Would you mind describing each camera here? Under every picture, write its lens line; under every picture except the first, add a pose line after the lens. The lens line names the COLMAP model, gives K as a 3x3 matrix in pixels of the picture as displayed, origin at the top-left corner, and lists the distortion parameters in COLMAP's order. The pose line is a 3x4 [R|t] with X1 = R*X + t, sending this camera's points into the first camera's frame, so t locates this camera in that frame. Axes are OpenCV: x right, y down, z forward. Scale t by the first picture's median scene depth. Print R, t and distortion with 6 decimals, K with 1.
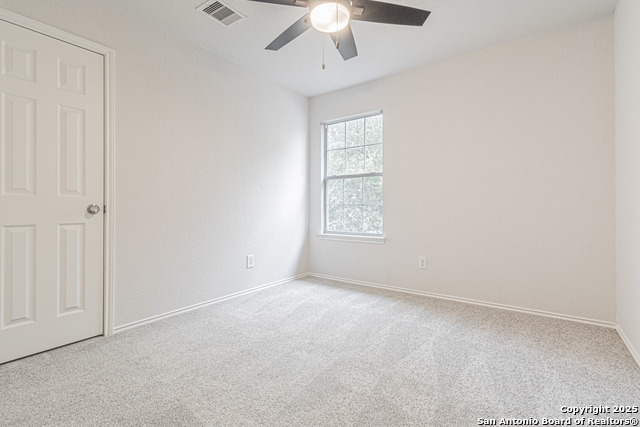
lens RADIAL K [[298.7, 0, 315.5], [0, 298.7, 209.4], [0, 0, 1]] dist [0.004298, 0.001653]
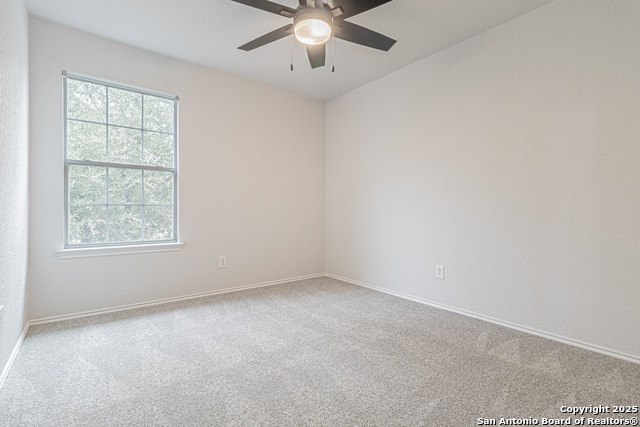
lens RADIAL K [[298.7, 0, 316.4], [0, 298.7, 219.2], [0, 0, 1]] dist [0.004298, 0.001653]
pose [[0.260692, -0.025867, 0.965075, -0.480777], [0.002461, 0.999656, 0.026129, 0.001868], [-0.965419, -0.004437, 0.260666, 0.352657]]
